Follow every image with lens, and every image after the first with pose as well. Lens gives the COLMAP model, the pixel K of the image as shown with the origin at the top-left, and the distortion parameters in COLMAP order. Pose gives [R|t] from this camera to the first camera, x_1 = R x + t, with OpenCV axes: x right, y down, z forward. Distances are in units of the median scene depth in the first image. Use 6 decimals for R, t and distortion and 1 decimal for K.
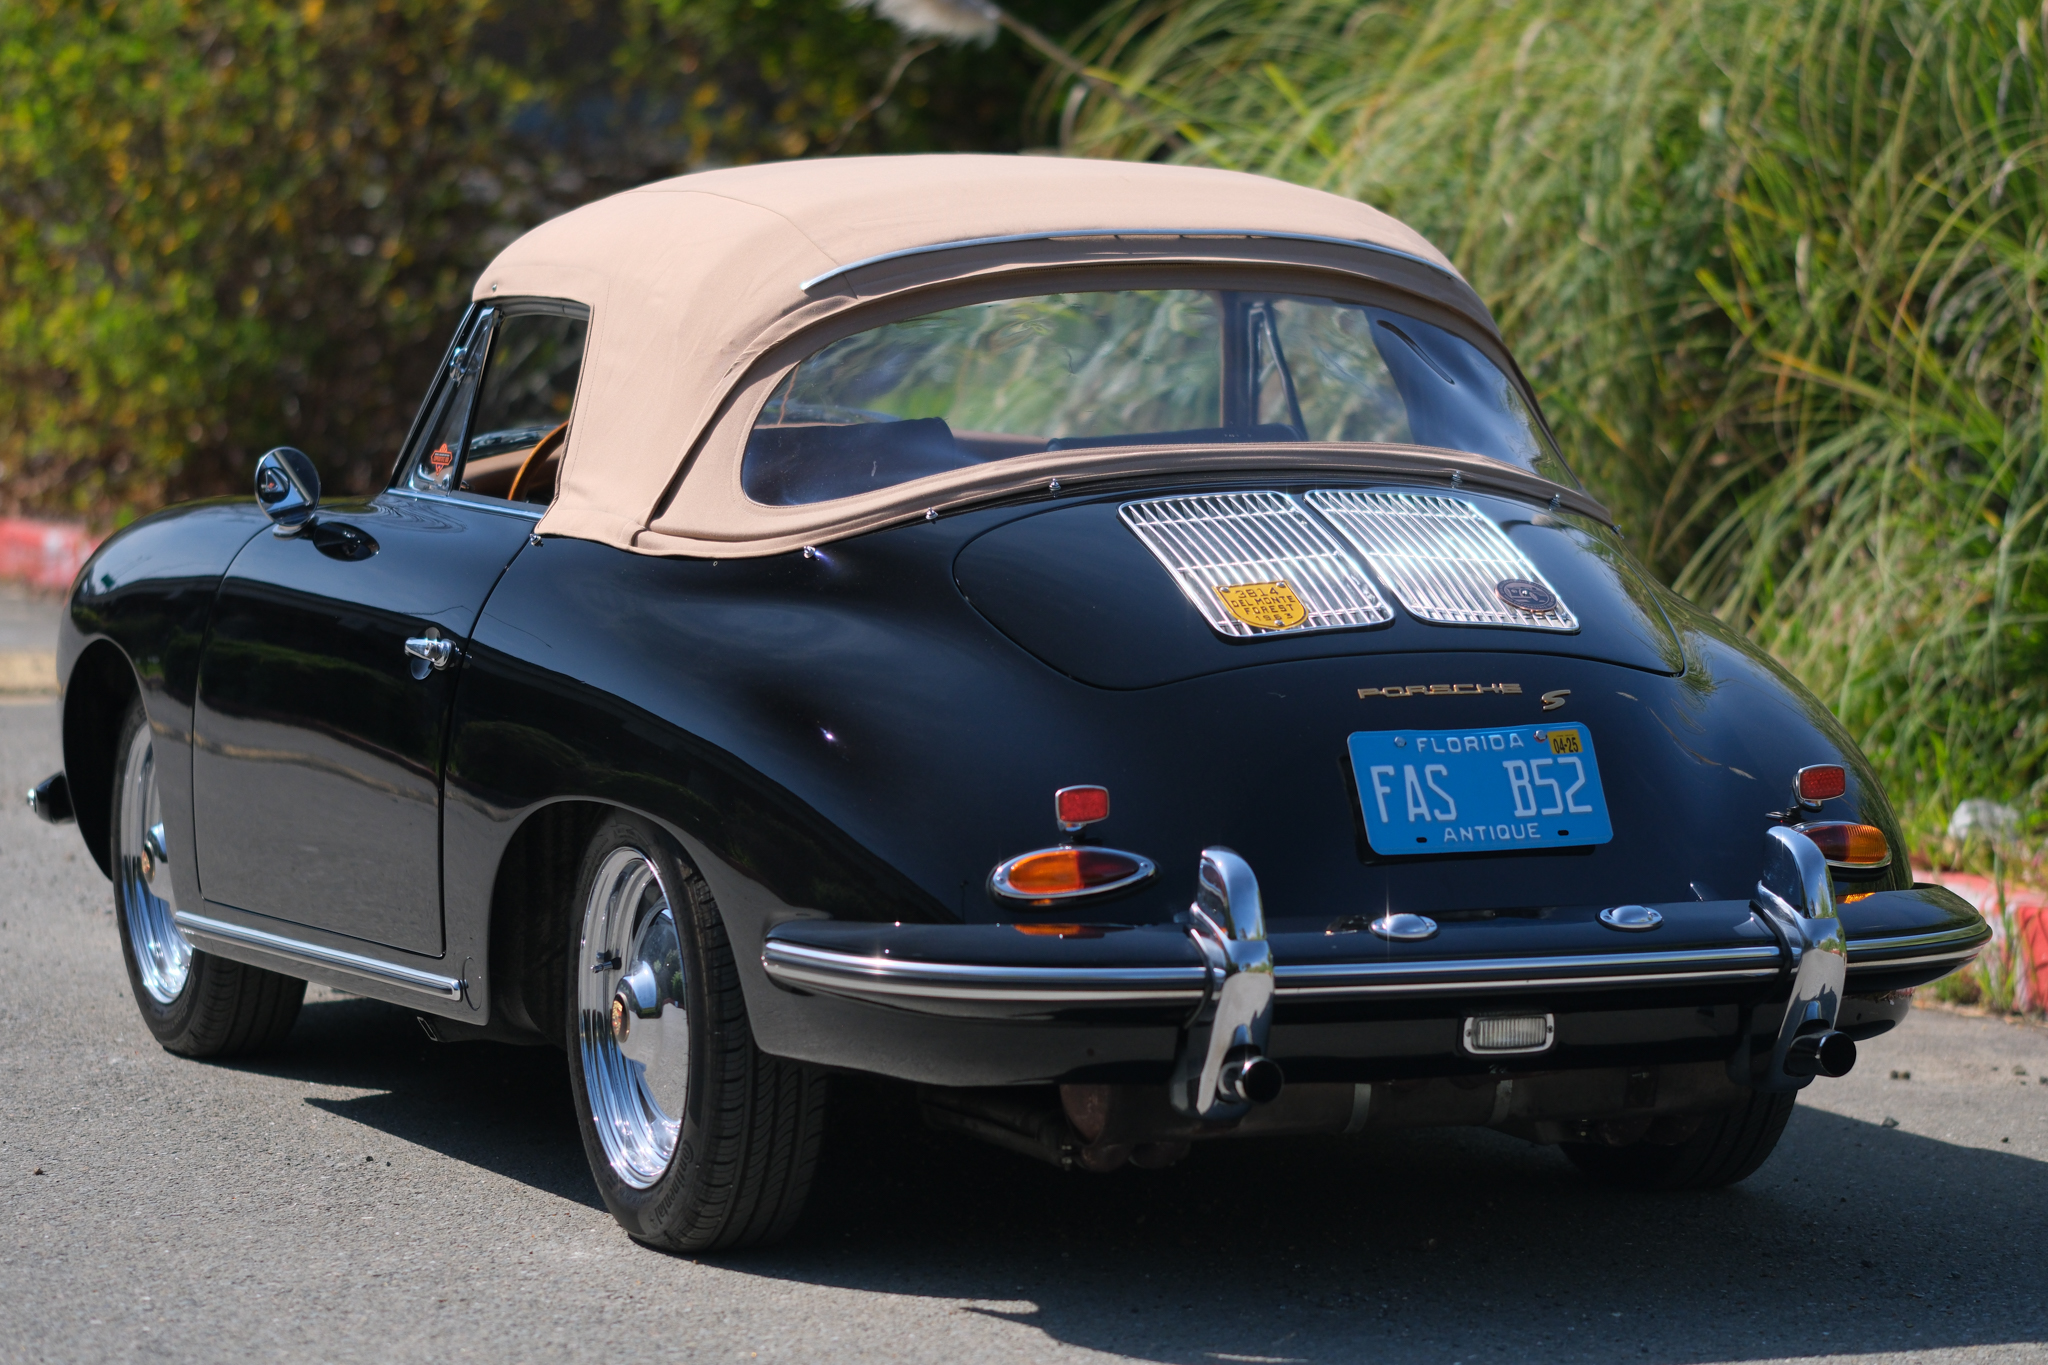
lens RADIAL K [[7888.0, 0, 1021.7], [0, 7888.0, 678.4], [0, 0, 1]] dist [0.174421, 0.000000]
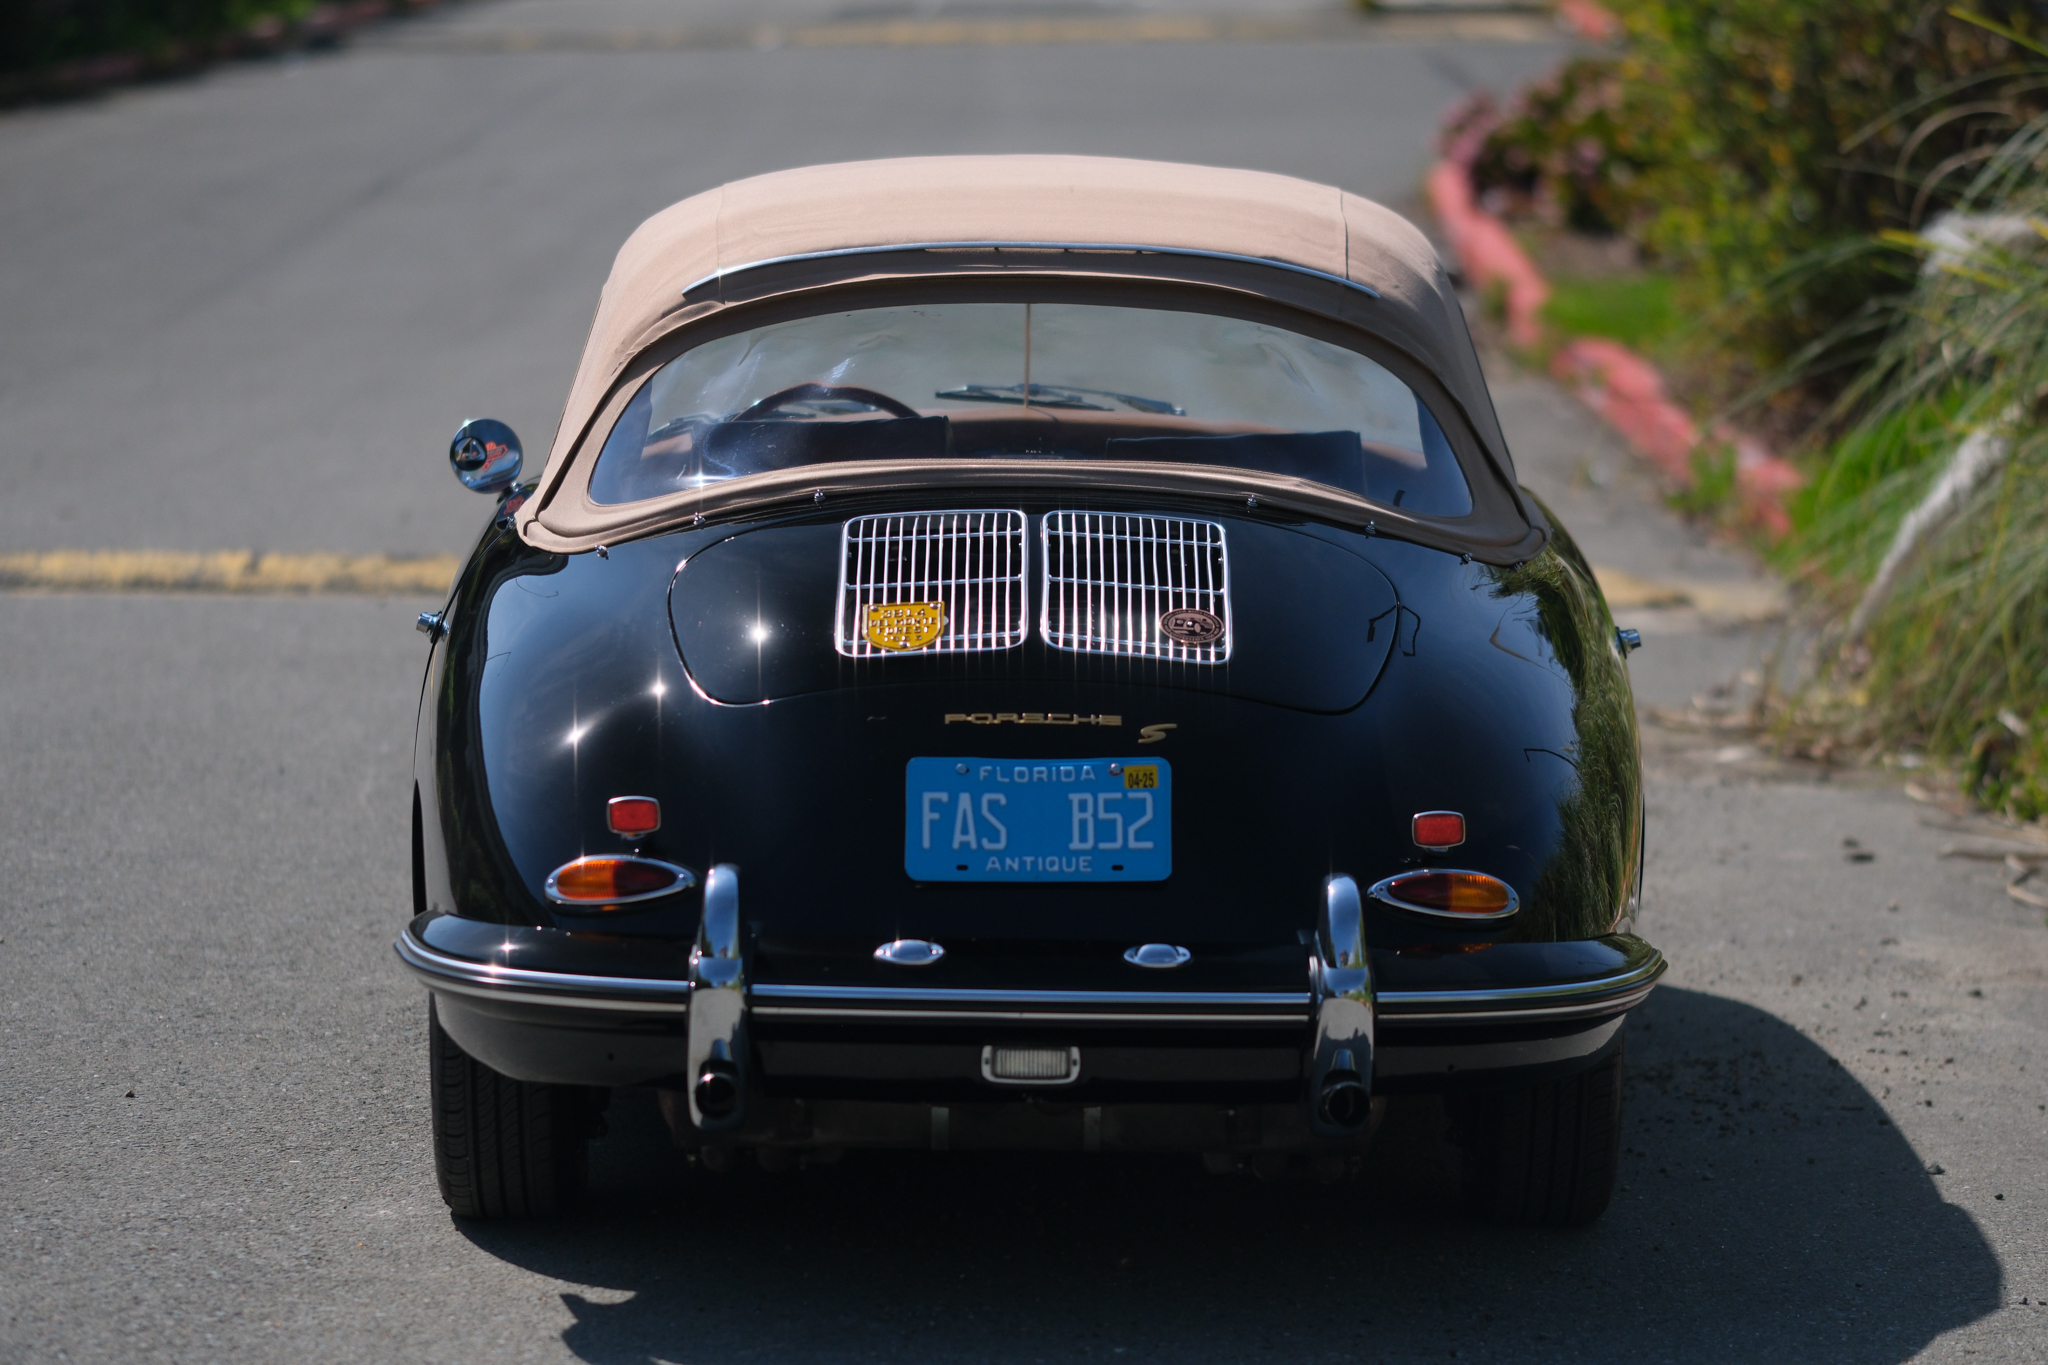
lens RADIAL K [[7888.0, 0, 1022.3], [0, 7888.0, 685.7], [0, 0, 1]] dist [0.174421, 0.000000]
pose [[0.930546, 0.048342, -0.362969, 0.419656], [-0.040315, 0.998747, 0.029662, -0.032796], [0.363948, -0.012969, 0.931329, 0.060296]]
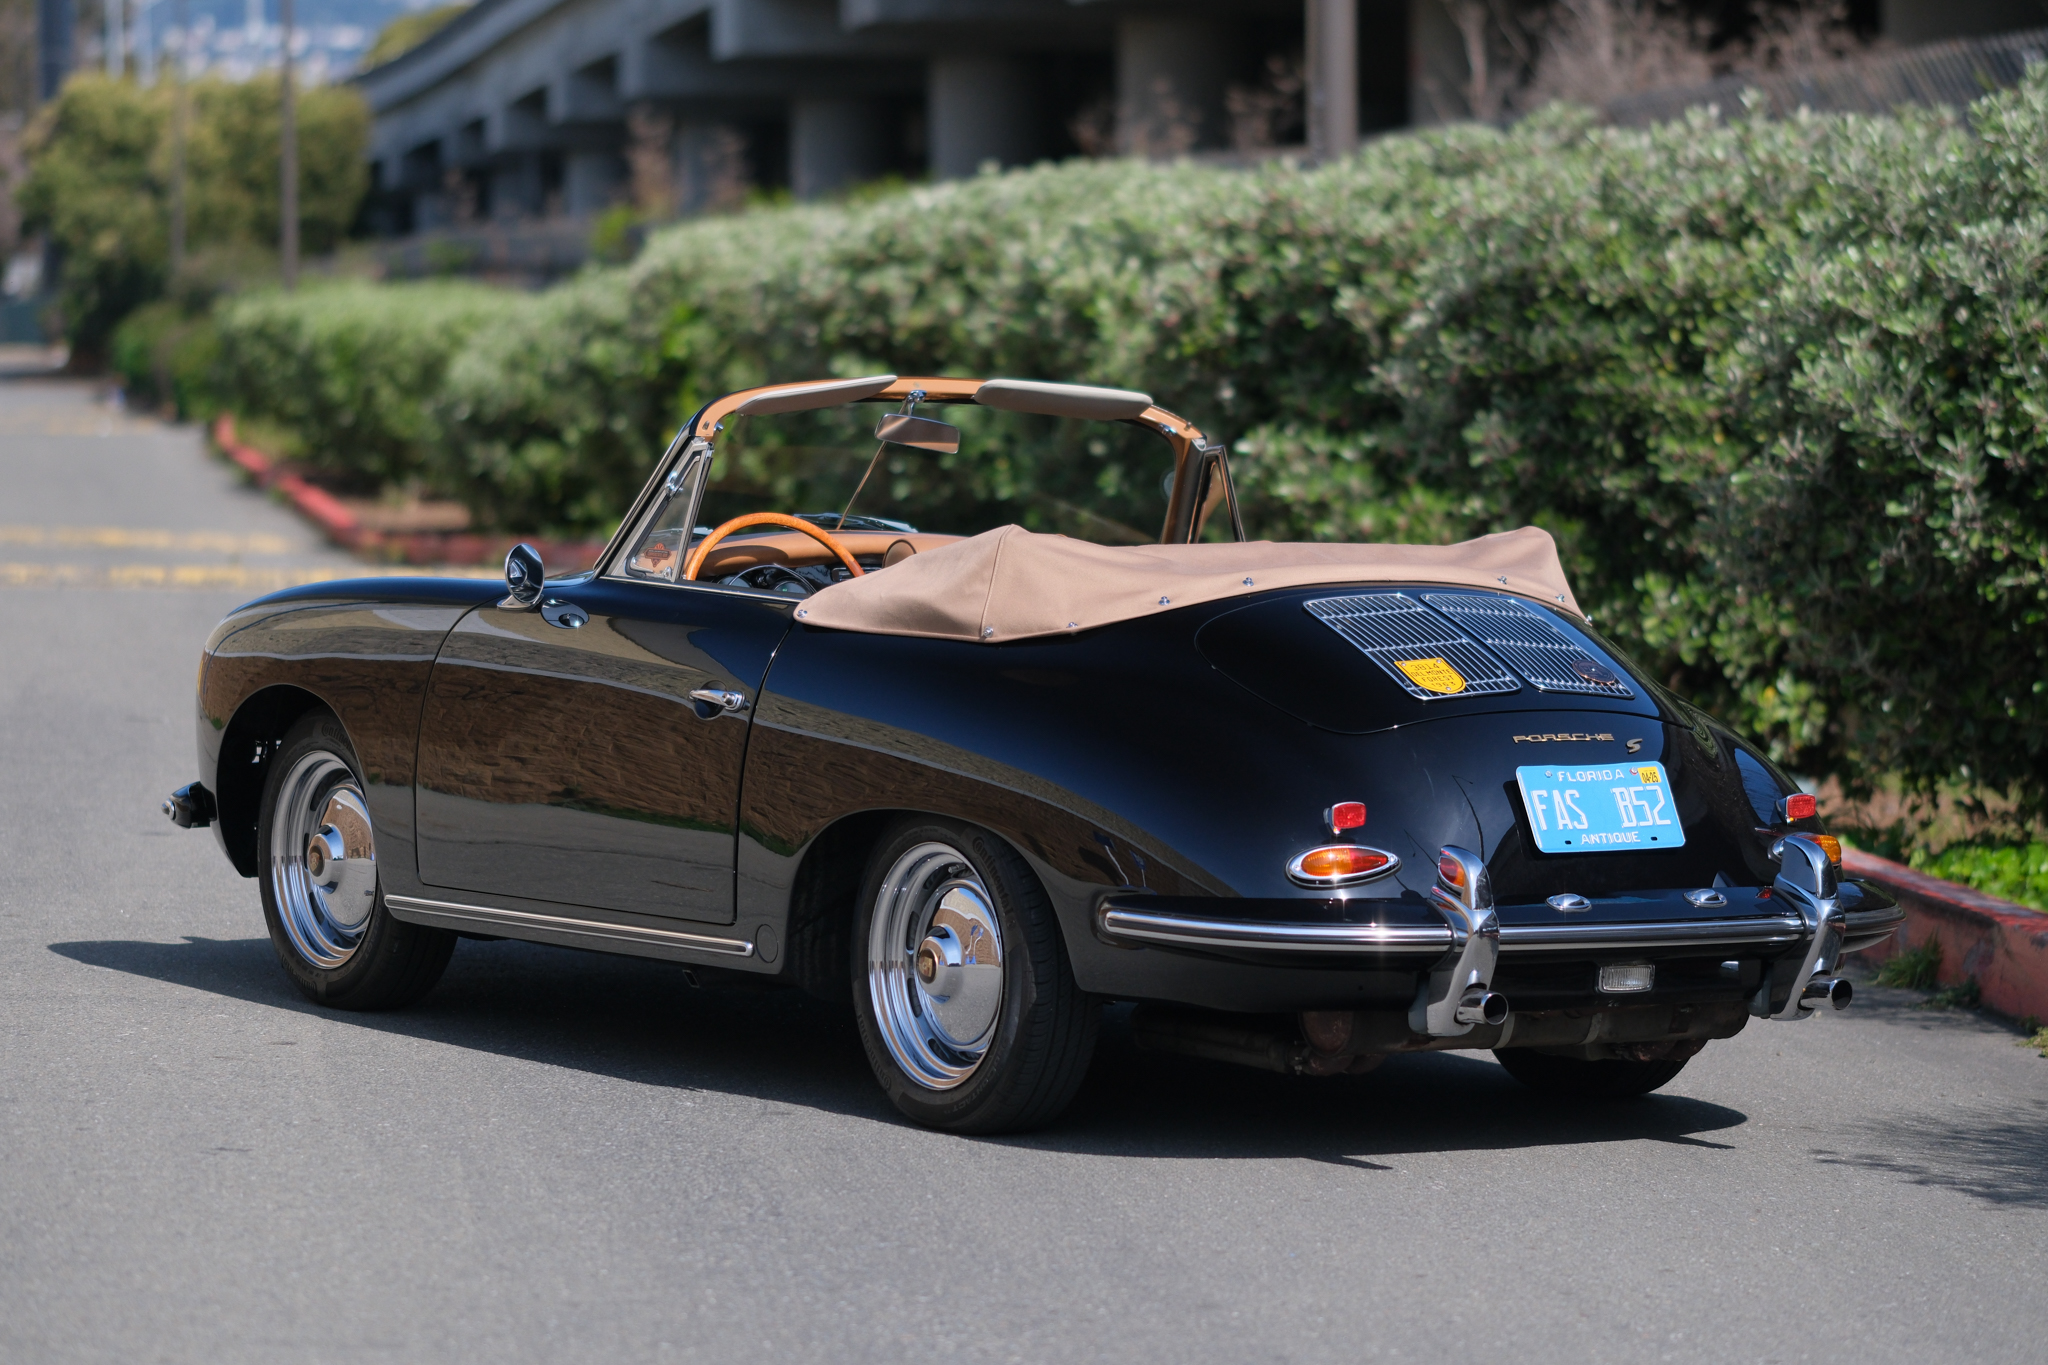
lens RADIAL K [[7888.0, 0, 1028.8], [0, 7888.0, 626.9], [0, 0, 1]] dist [0.174421, 0.000000]
pose [[0.978364, 0.016013, 0.206271, -0.336846], [-0.012850, 0.999779, -0.016667, 0.006511], [-0.206492, 0.013656, 0.978353, -0.375180]]
